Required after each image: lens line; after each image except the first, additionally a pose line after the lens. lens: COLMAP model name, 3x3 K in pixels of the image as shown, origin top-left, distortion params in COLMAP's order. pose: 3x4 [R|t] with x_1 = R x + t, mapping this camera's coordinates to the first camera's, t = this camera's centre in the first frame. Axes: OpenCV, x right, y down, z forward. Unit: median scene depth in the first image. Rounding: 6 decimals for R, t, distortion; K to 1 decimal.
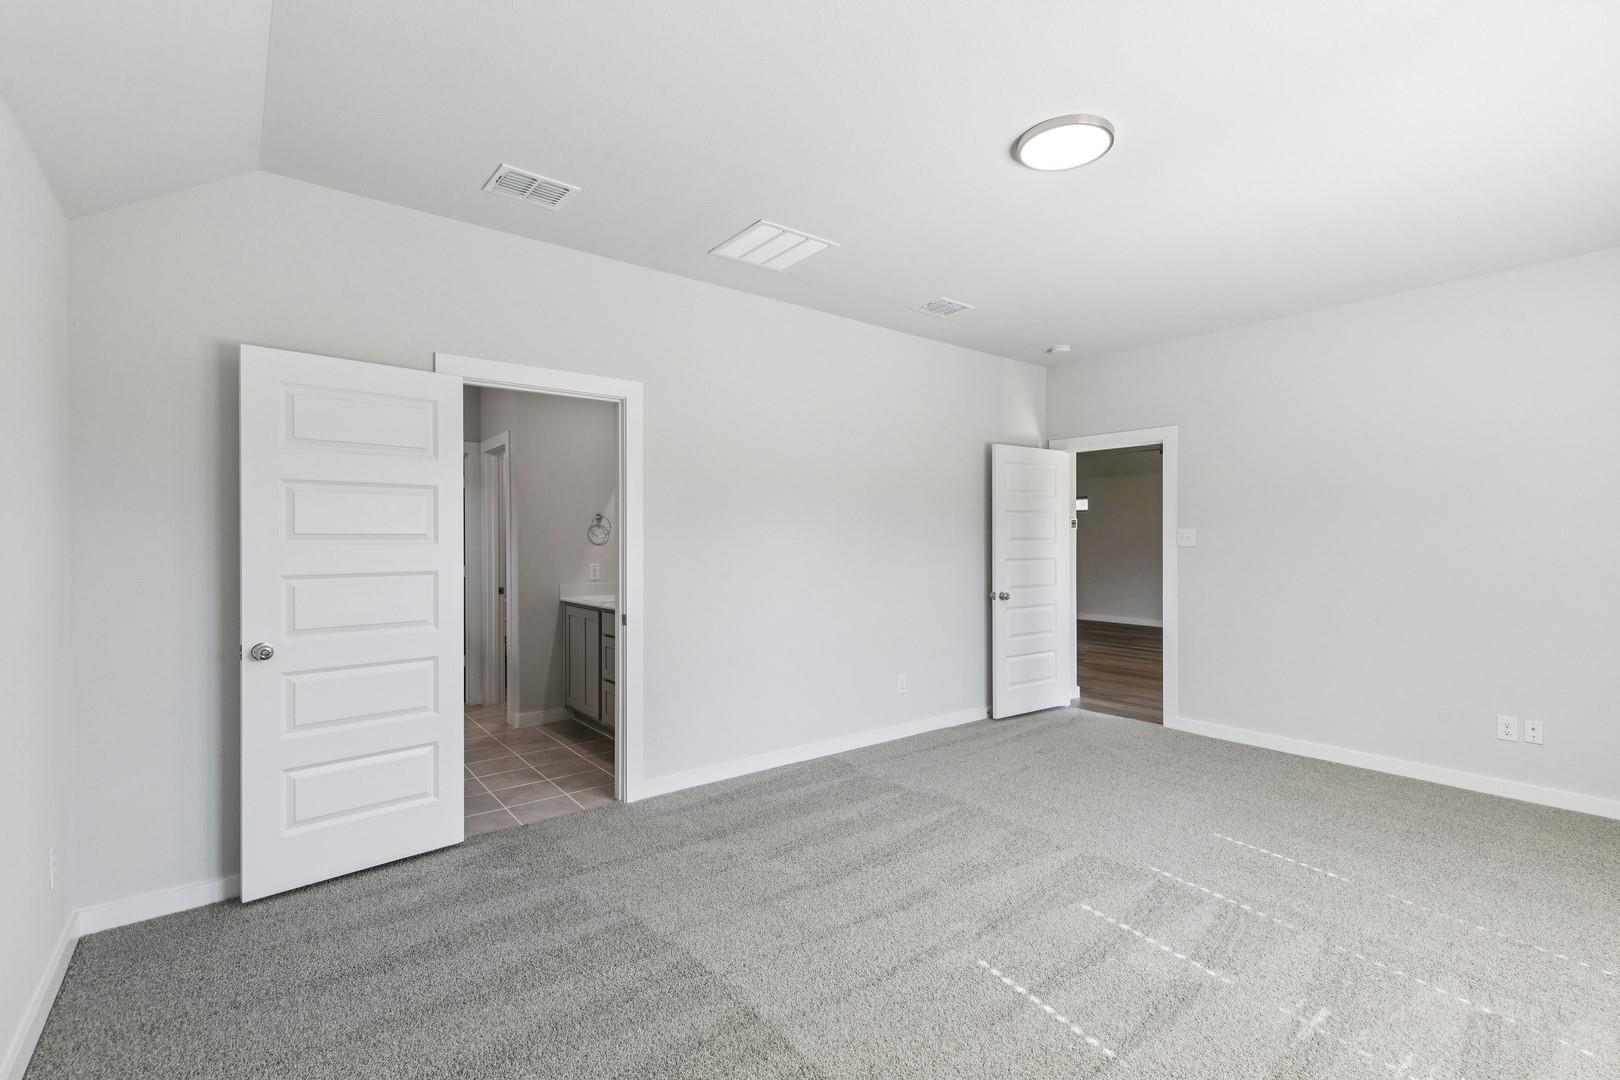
lens RADIAL K [[723.7, 0, 810.8], [0, 723.7, 545.8], [0, 0, 1]] dist [0.015321, -0.000912]
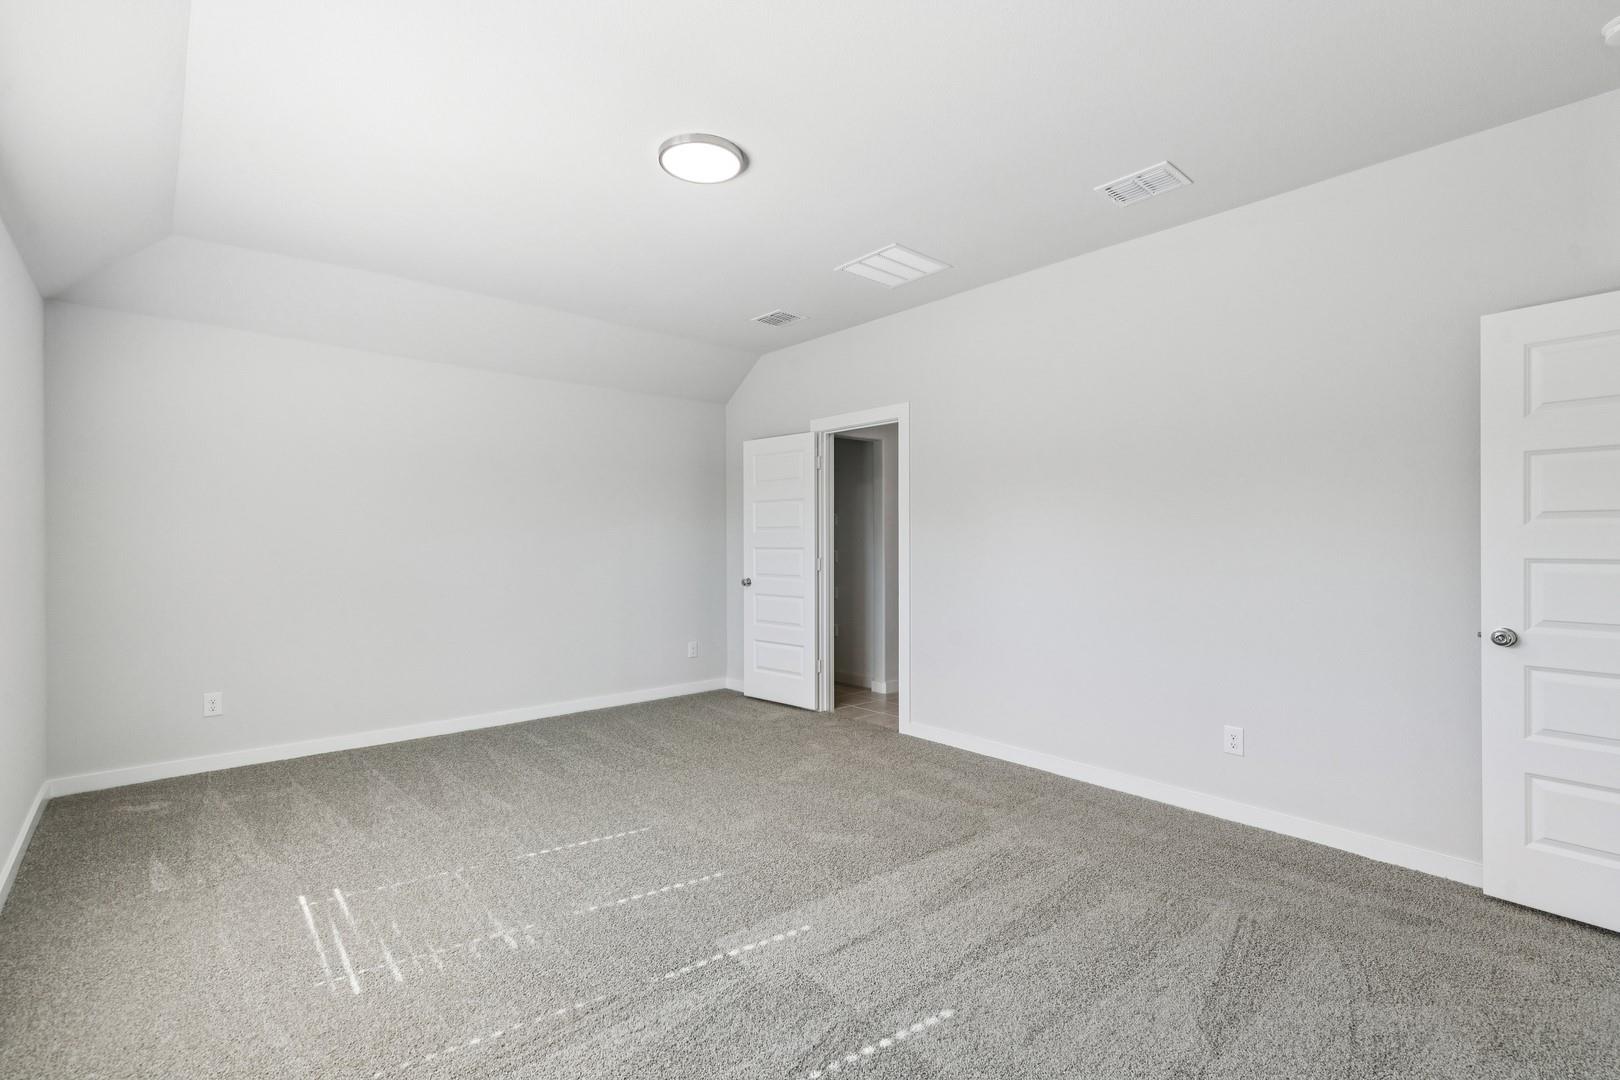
lens RADIAL K [[723.7, 0, 810.3], [0, 723.7, 536.6], [0, 0, 1]] dist [0.015321, -0.000912]
pose [[0.065207, 0.009707, -0.997825, 1.050563], [0.013311, 0.999855, 0.010597, -0.009892], [0.997783, -0.013973, 0.065068, 0.789705]]
